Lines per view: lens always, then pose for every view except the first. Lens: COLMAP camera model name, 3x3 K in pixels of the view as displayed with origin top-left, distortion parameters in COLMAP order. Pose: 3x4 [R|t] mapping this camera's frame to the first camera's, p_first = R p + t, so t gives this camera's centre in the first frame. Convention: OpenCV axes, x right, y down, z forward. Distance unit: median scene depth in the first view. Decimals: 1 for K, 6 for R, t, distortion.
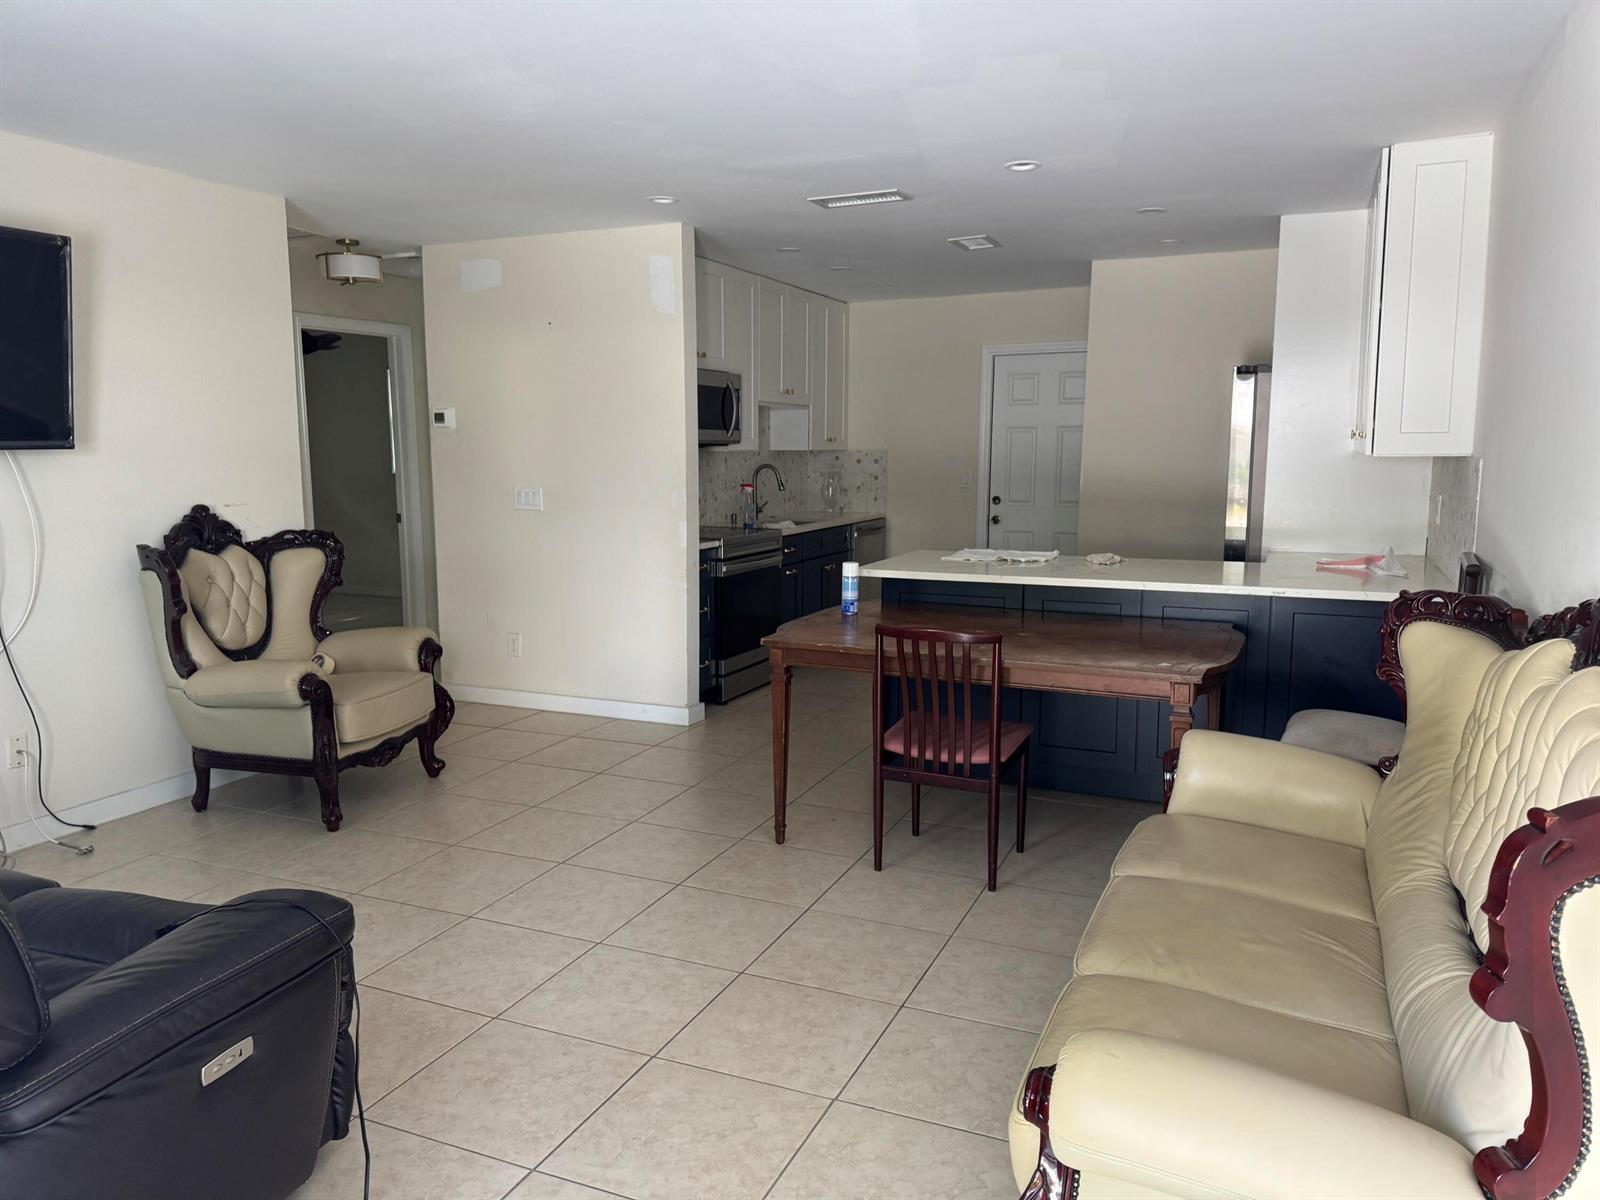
lens RADIAL K [[1132.6, 0, 800.0], [0, 1132.6, 600.0], [0, 0, 1]] dist [0.118584, -0.176391]
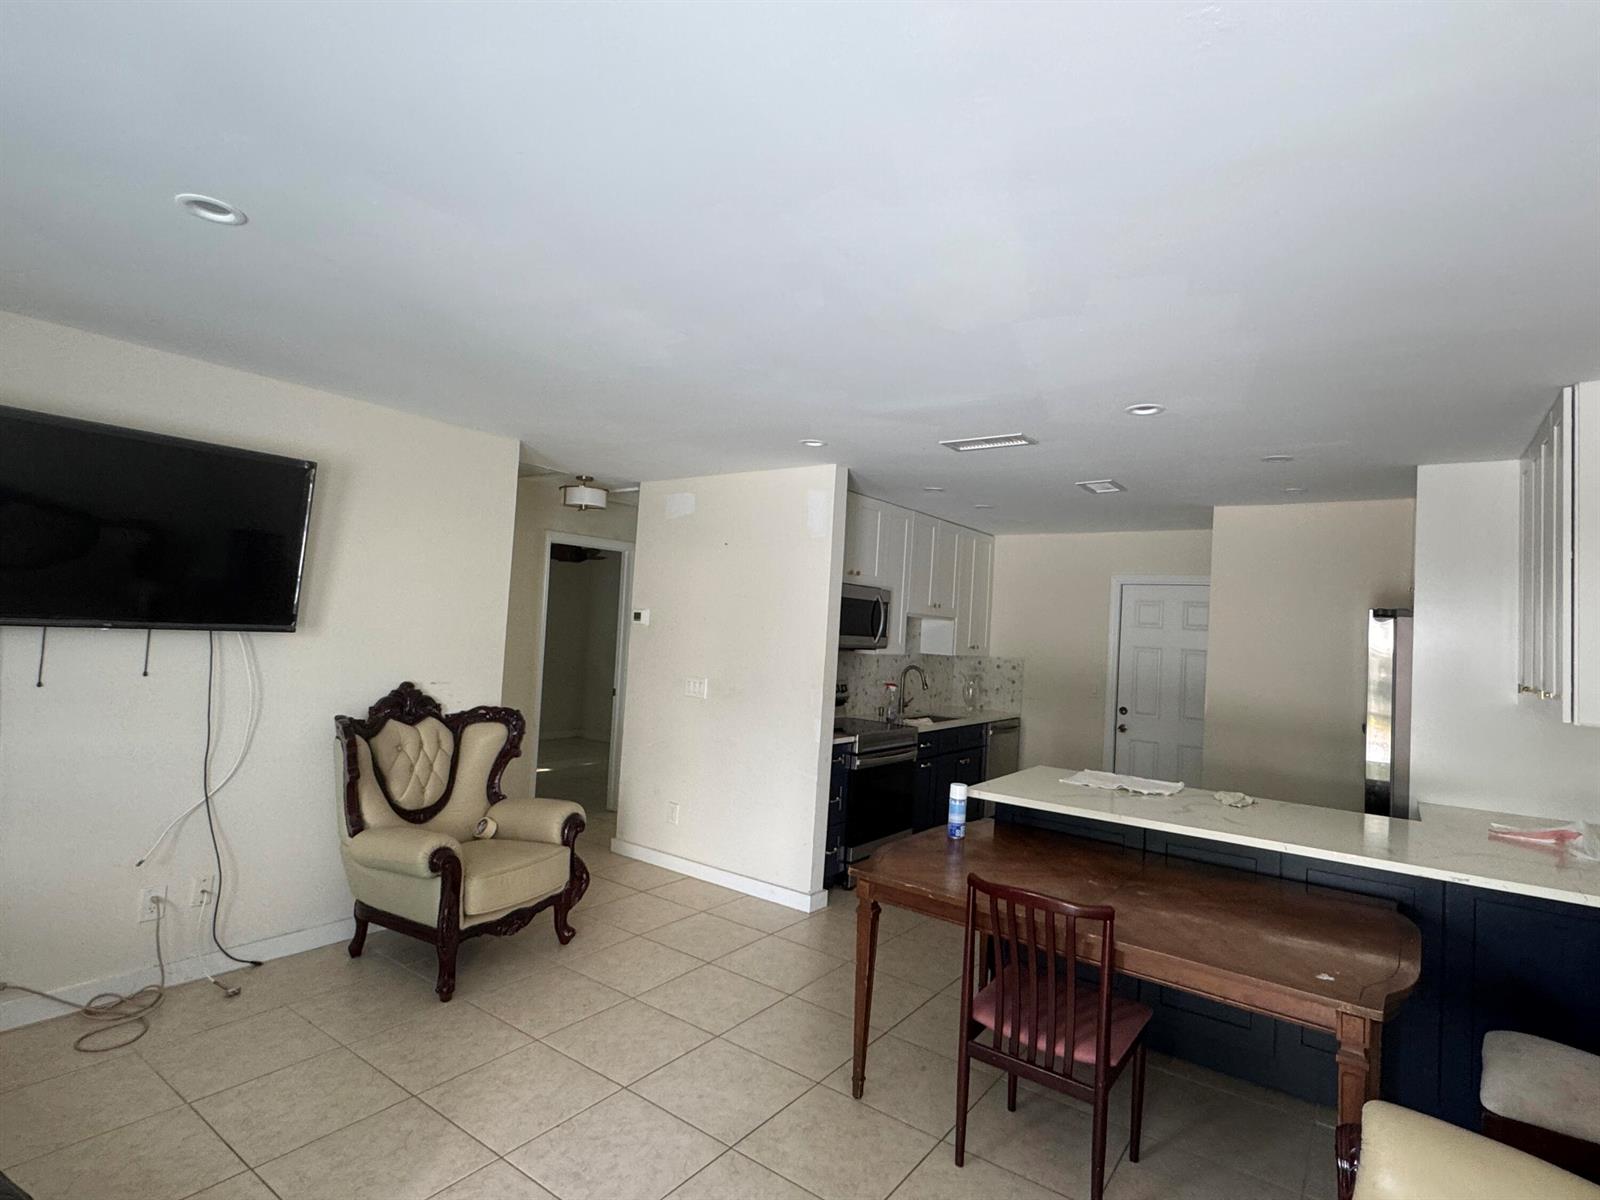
lens RADIAL K [[826.4, 0, 794.4], [0, 826.4, 590.3], [0, 0, 1]] dist [0.000077, -0.000201]
pose [[0.974937, 0.045308, -0.217817, 0.049260], [-0.085116, 0.980521, -0.177016, -0.054046], [0.205554, 0.191119, 0.959803, 0.224399]]
